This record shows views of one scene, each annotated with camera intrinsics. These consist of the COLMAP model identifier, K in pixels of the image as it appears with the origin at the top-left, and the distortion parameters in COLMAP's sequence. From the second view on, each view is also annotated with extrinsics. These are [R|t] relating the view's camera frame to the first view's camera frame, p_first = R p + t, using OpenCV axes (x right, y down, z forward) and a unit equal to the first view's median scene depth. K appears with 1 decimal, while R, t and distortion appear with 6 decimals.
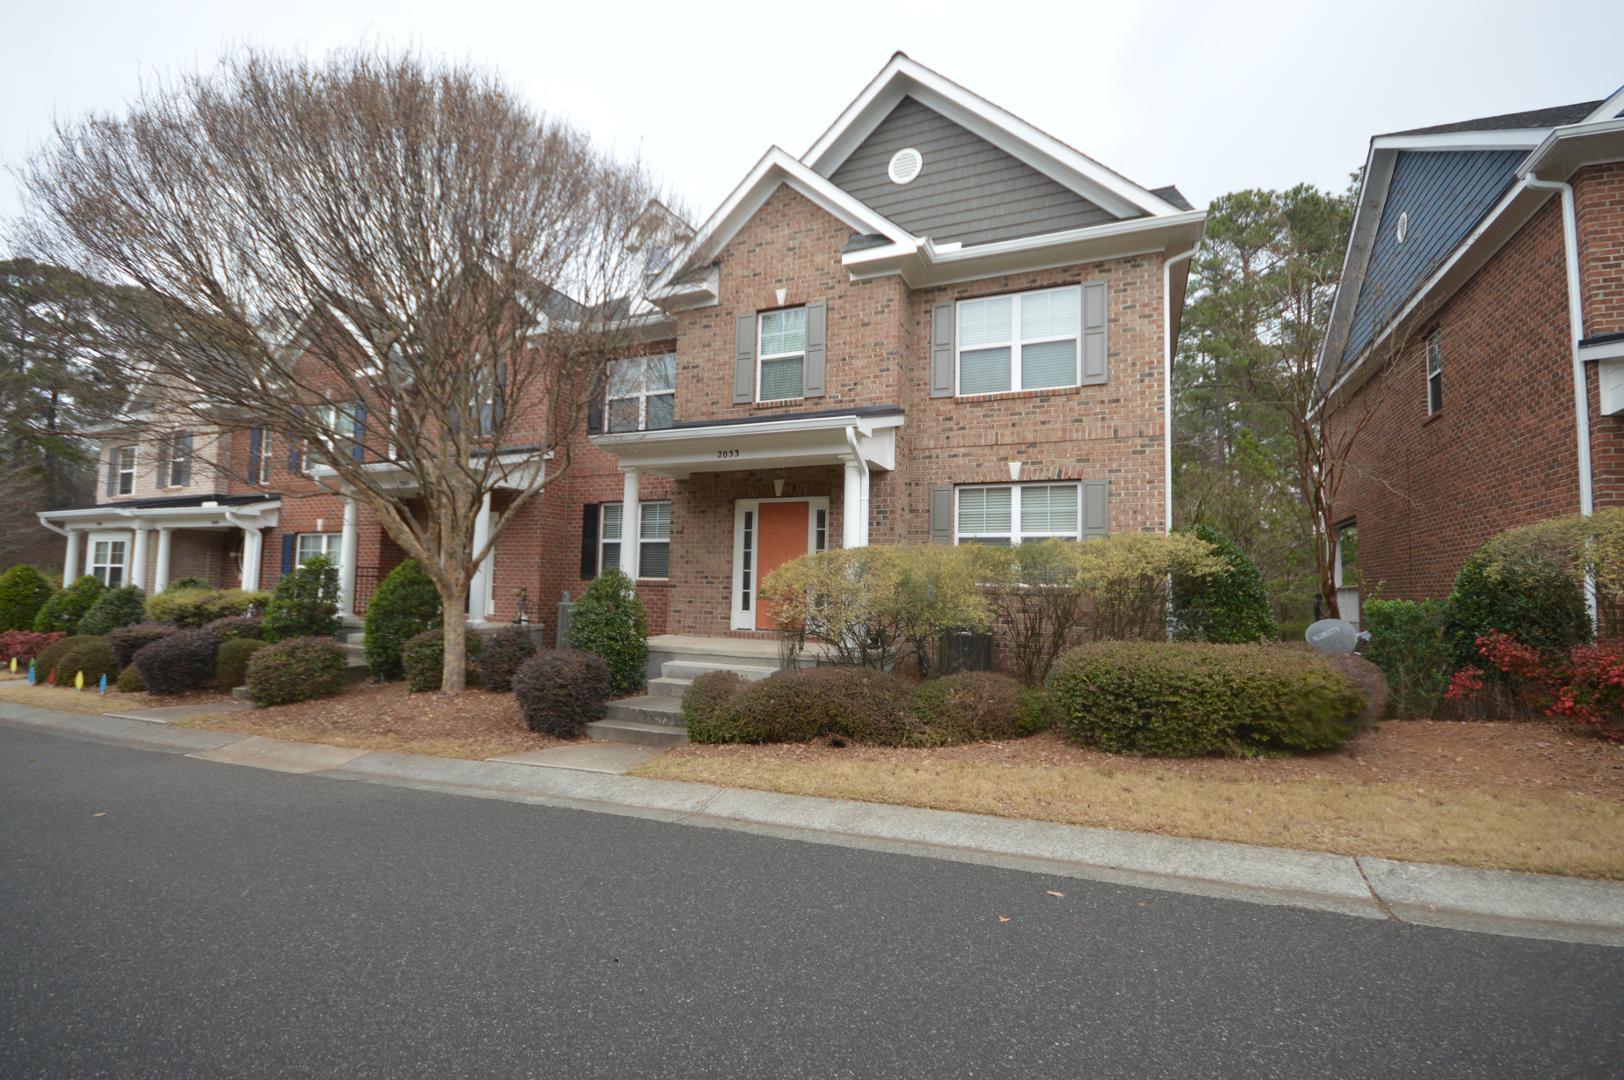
lens RADIAL K [[733.2, 0, 811.7], [0, 733.2, 550.8], [0, 0, 1]] dist [-0.001977, -0.000351]
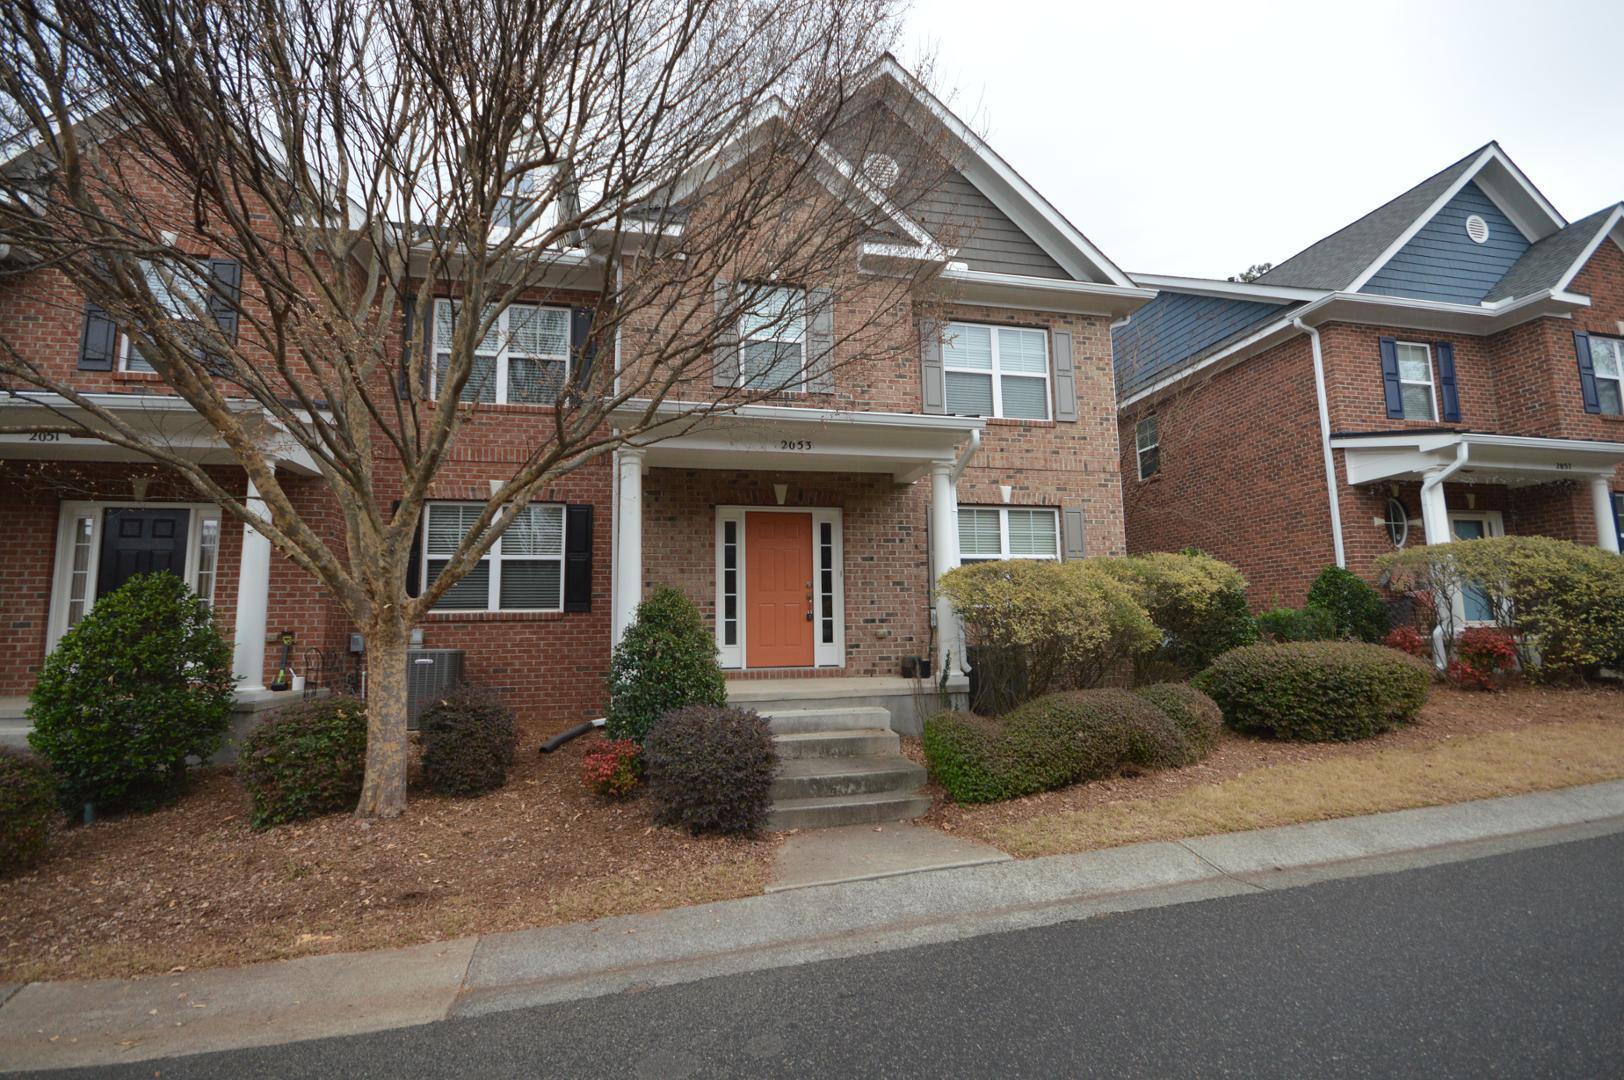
lens RADIAL K [[733.2, 0, 811.7], [0, 733.2, 550.8], [0, 0, 1]] dist [-0.001977, -0.000351]
pose [[0.807581, 0.031837, 0.588897, -0.550601], [0.002705, 0.998331, -0.057682, 0.028822], [-0.589750, 0.048176, 0.806147, 0.337790]]
